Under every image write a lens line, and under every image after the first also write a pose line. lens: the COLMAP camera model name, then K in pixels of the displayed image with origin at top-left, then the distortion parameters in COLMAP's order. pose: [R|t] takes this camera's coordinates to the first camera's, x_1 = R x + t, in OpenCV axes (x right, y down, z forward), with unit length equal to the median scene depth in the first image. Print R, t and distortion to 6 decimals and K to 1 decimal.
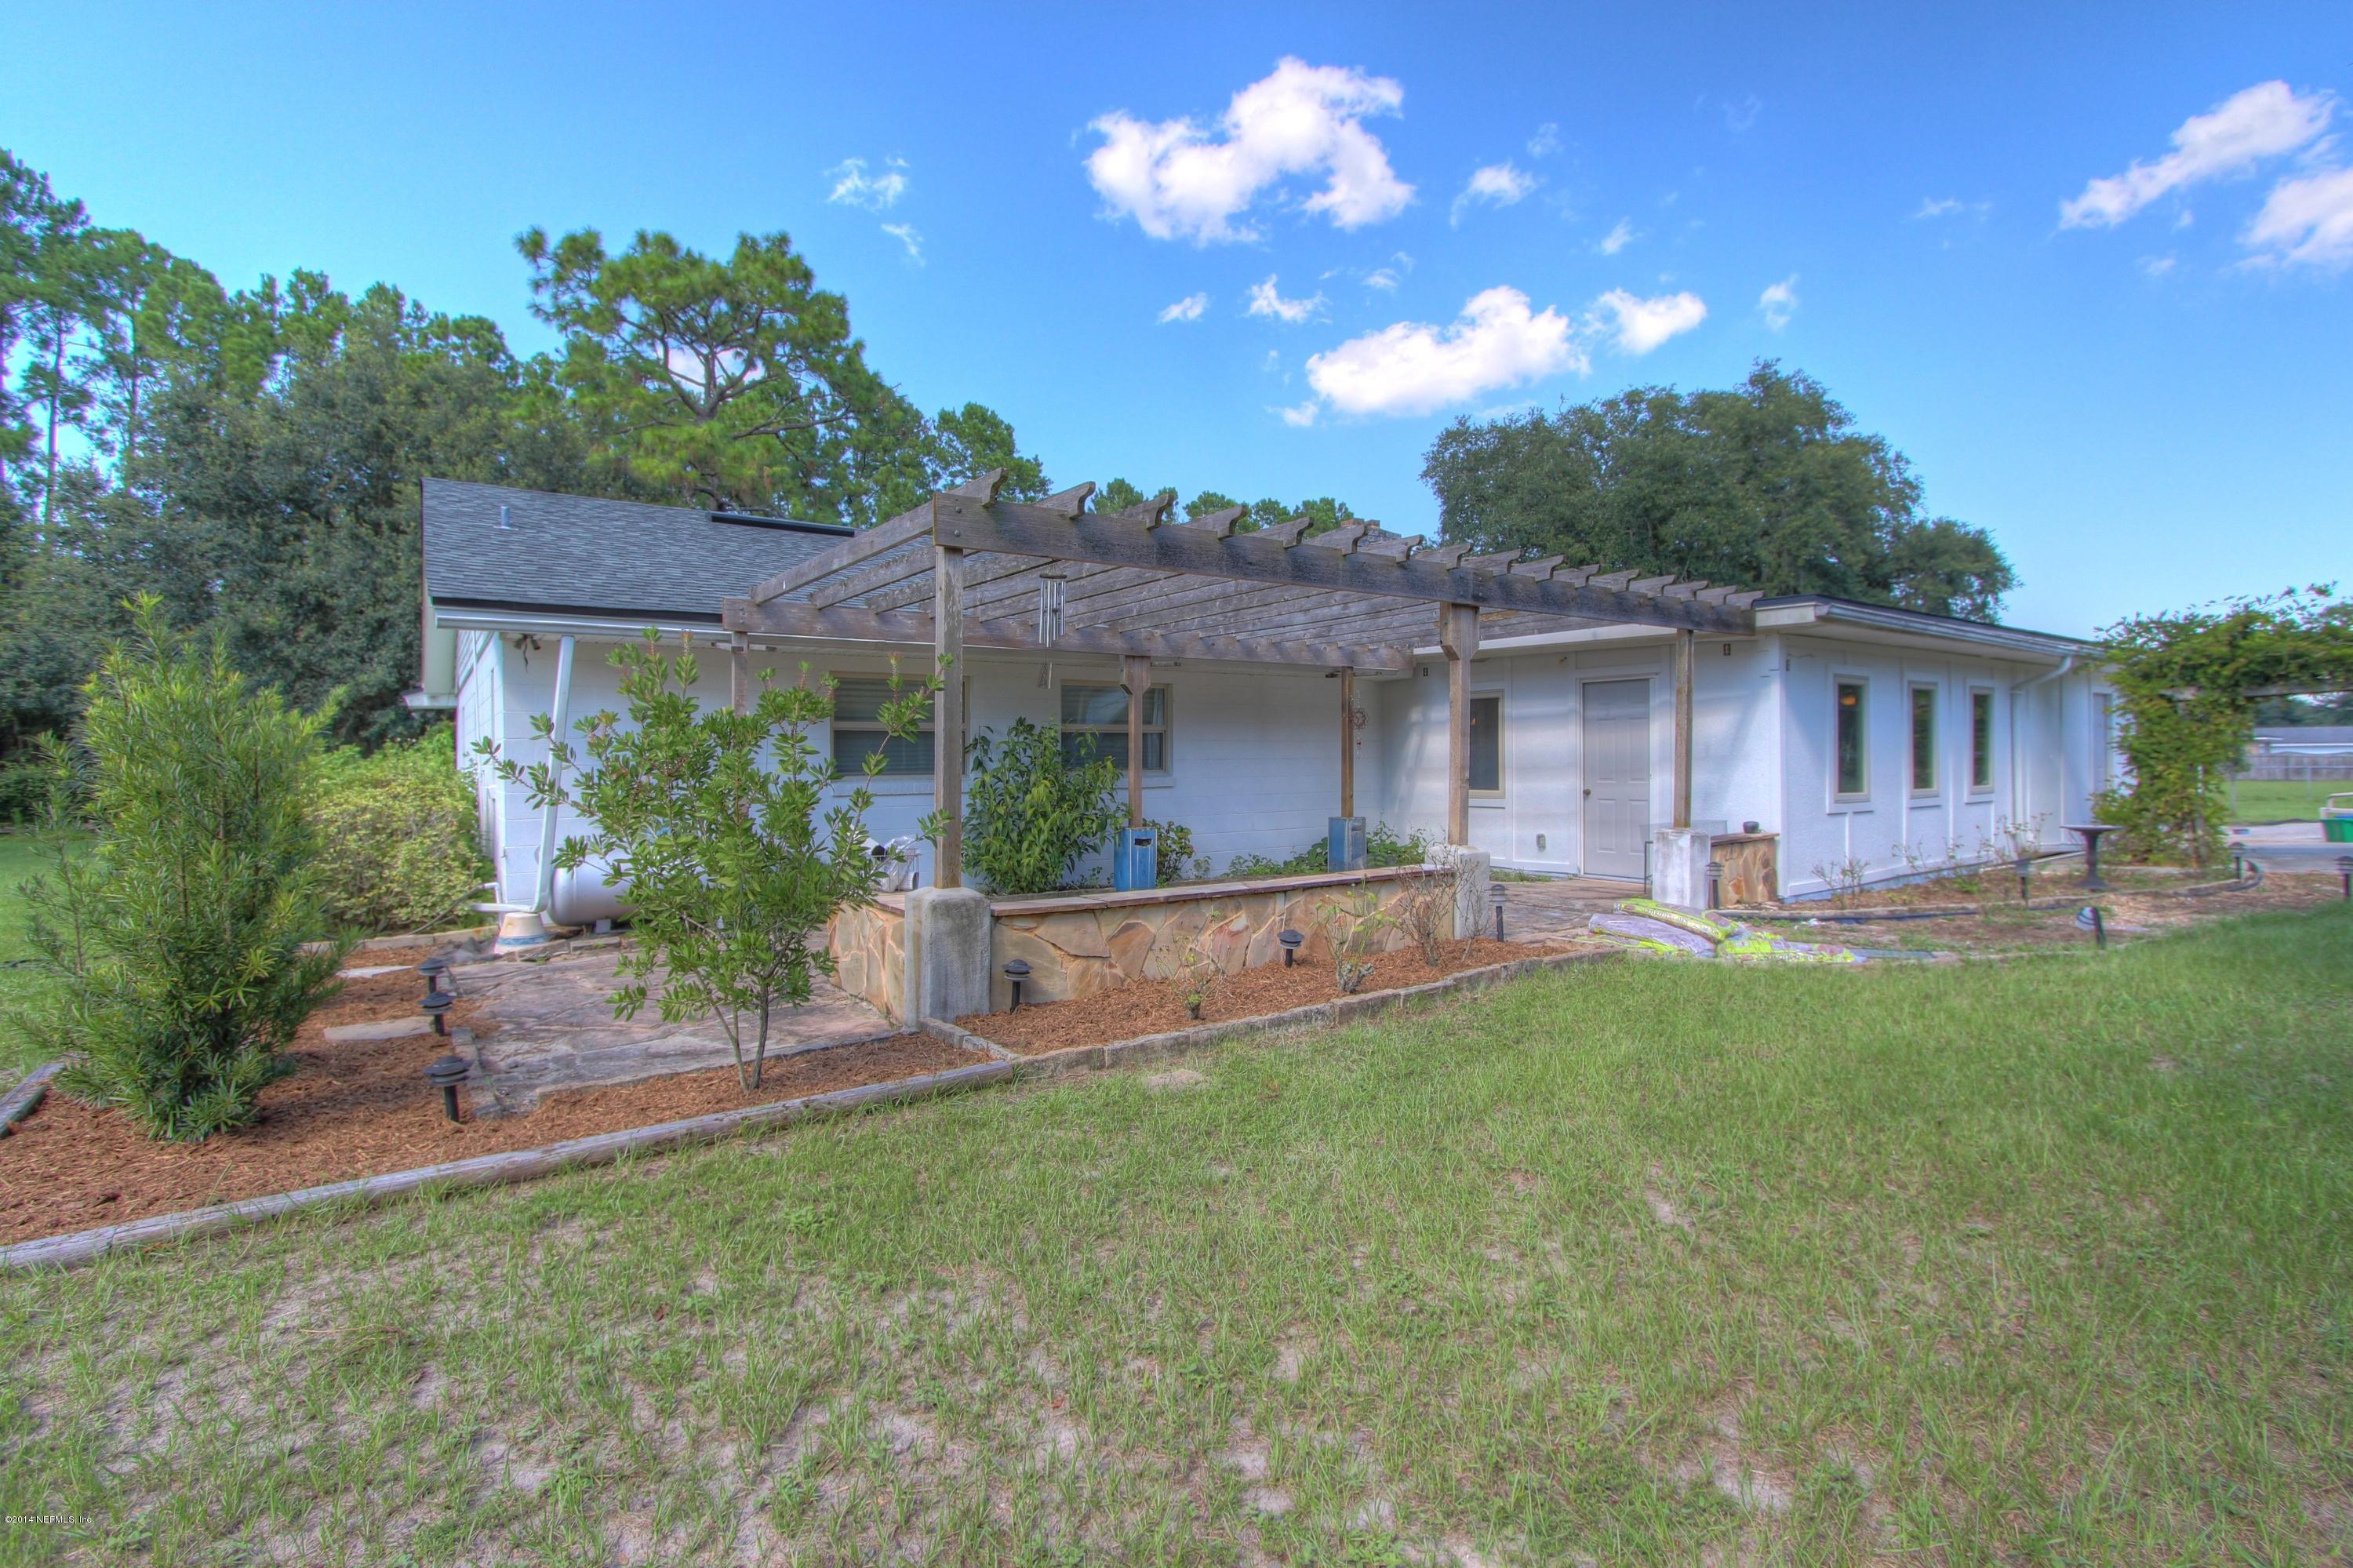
lens RADIAL K [[1086.3, 0, 1177.6], [0, 1086.3, 770.1], [0, 0, 1]] dist [-0.036152, 0.009847]
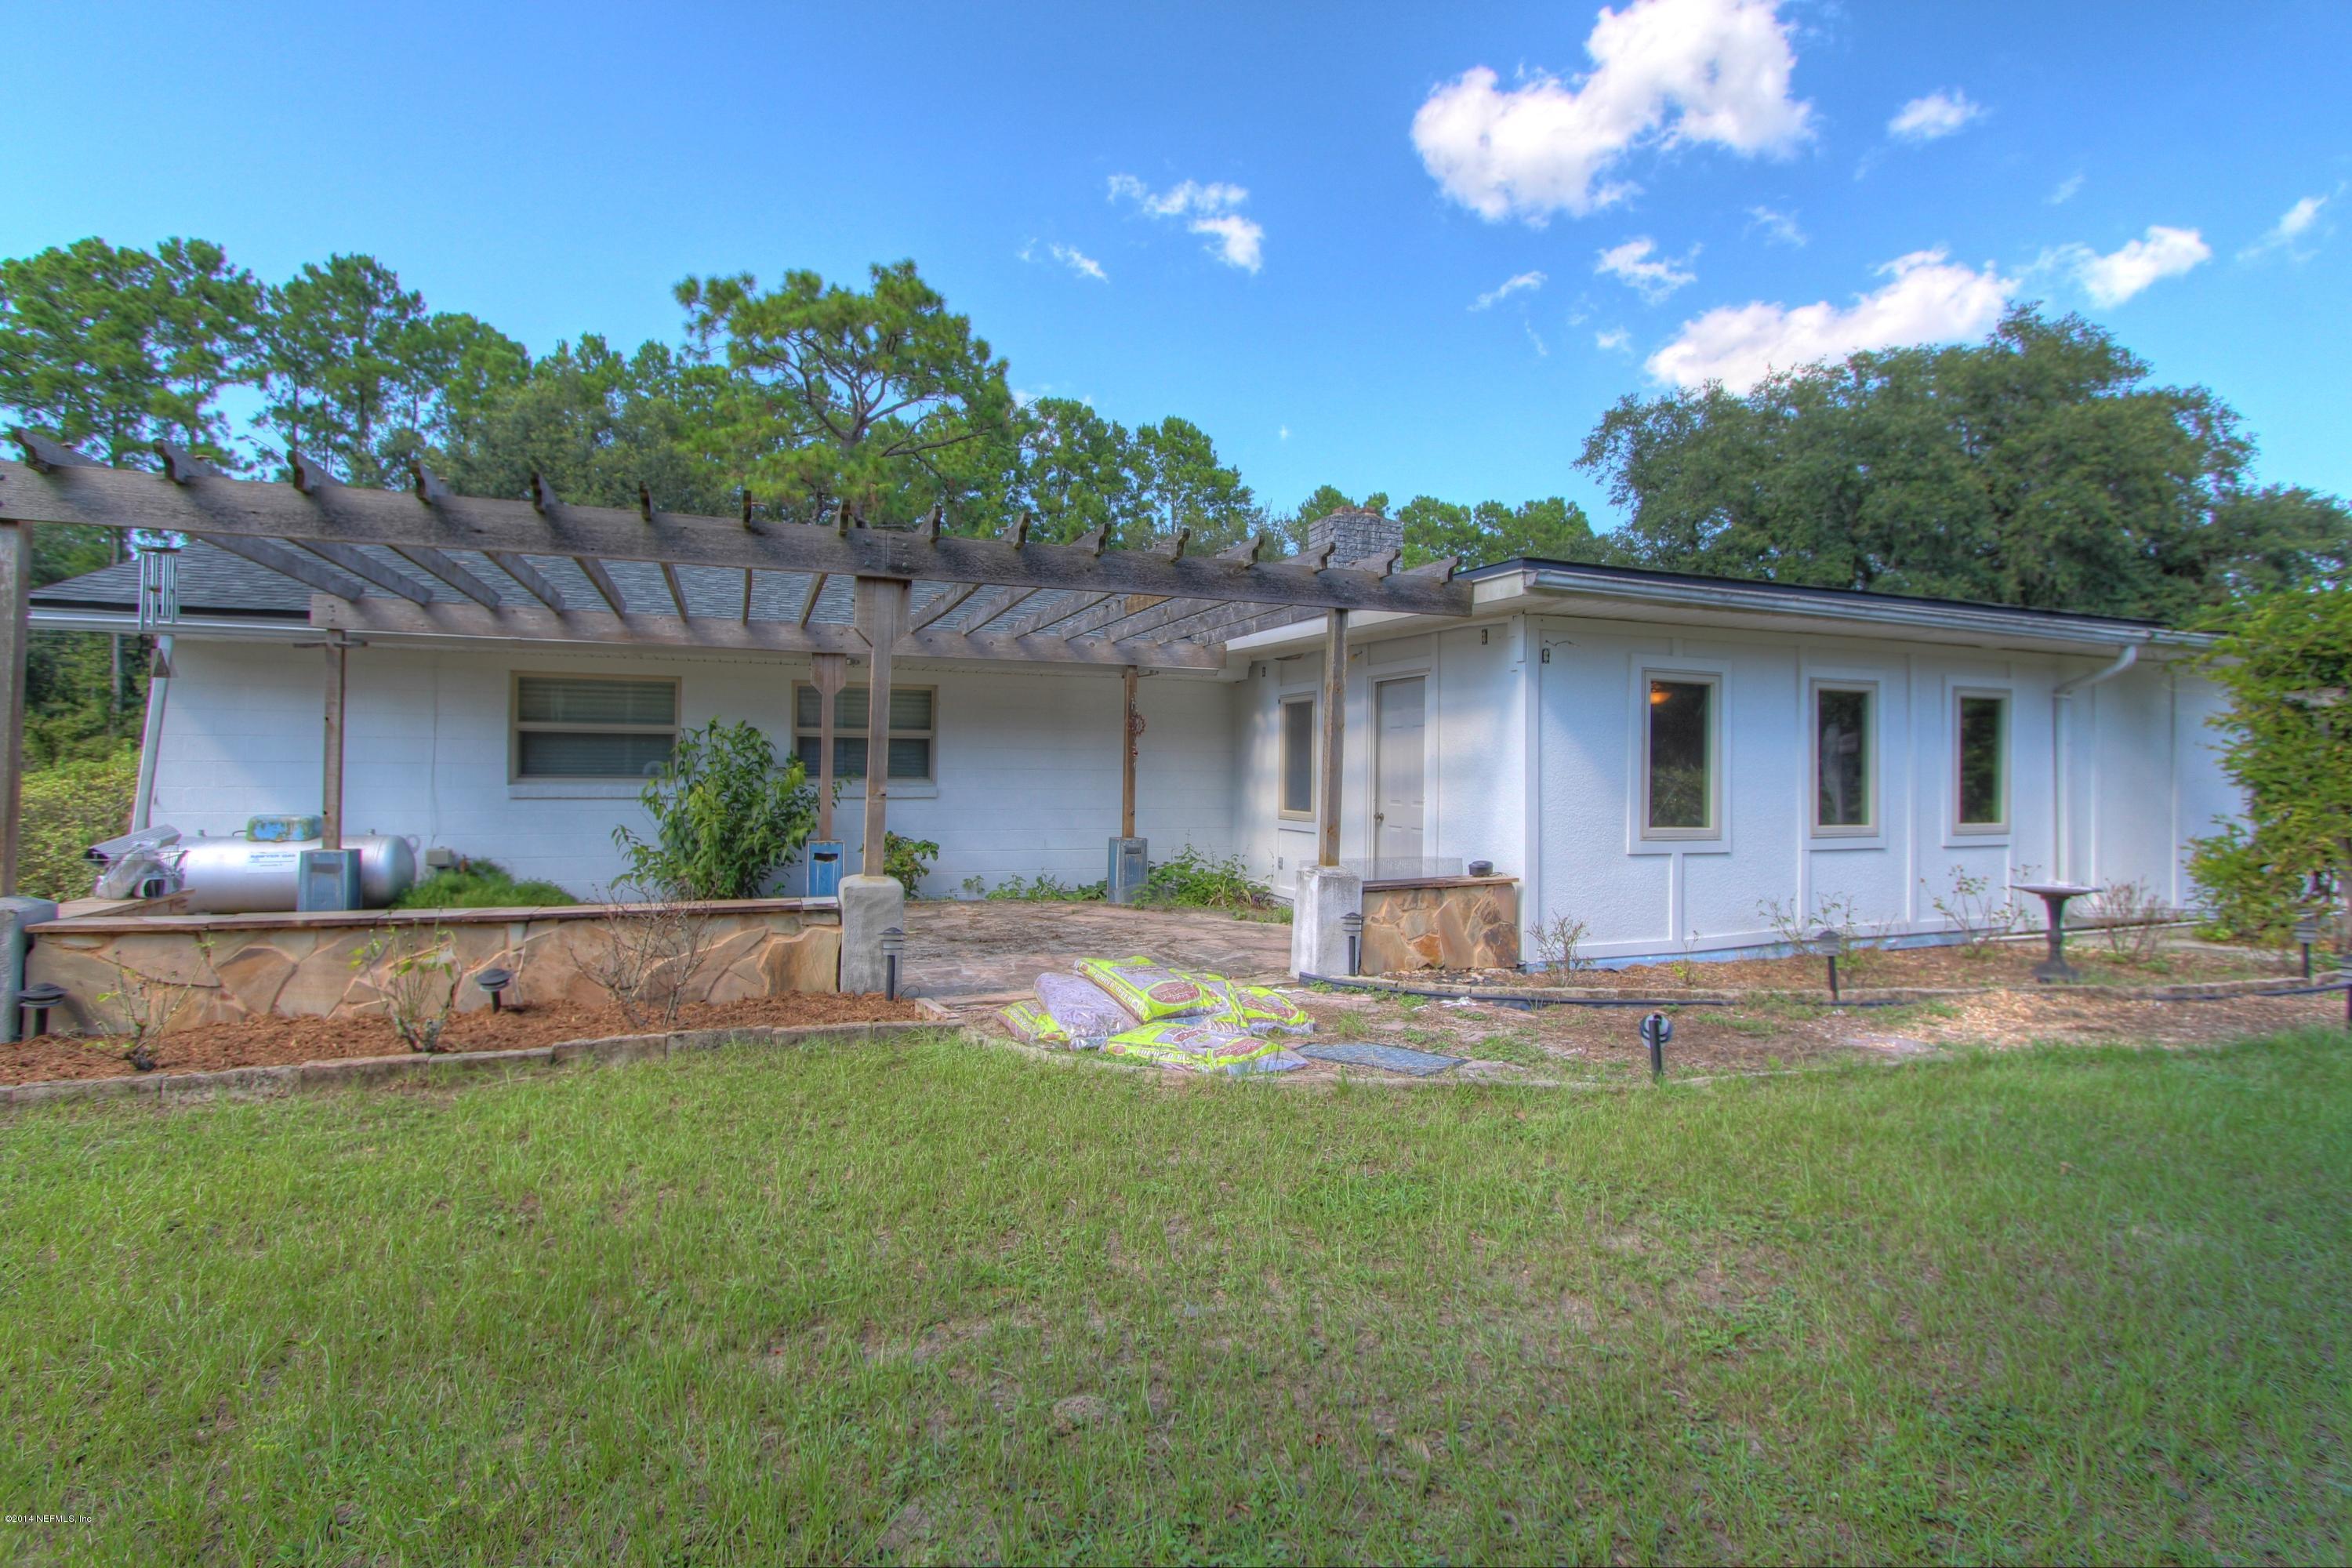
lens RADIAL K [[1076.8, 0, 1178.1], [0, 1076.8, 770.8], [0, 0, 1]] dist [-0.028767, 0.004221]
pose [[0.969191, 0.018456, -0.245616, 0.126328], [-0.020846, 0.999757, -0.007136, -0.001538], [0.245425, 0.012036, 0.969341, 0.052531]]
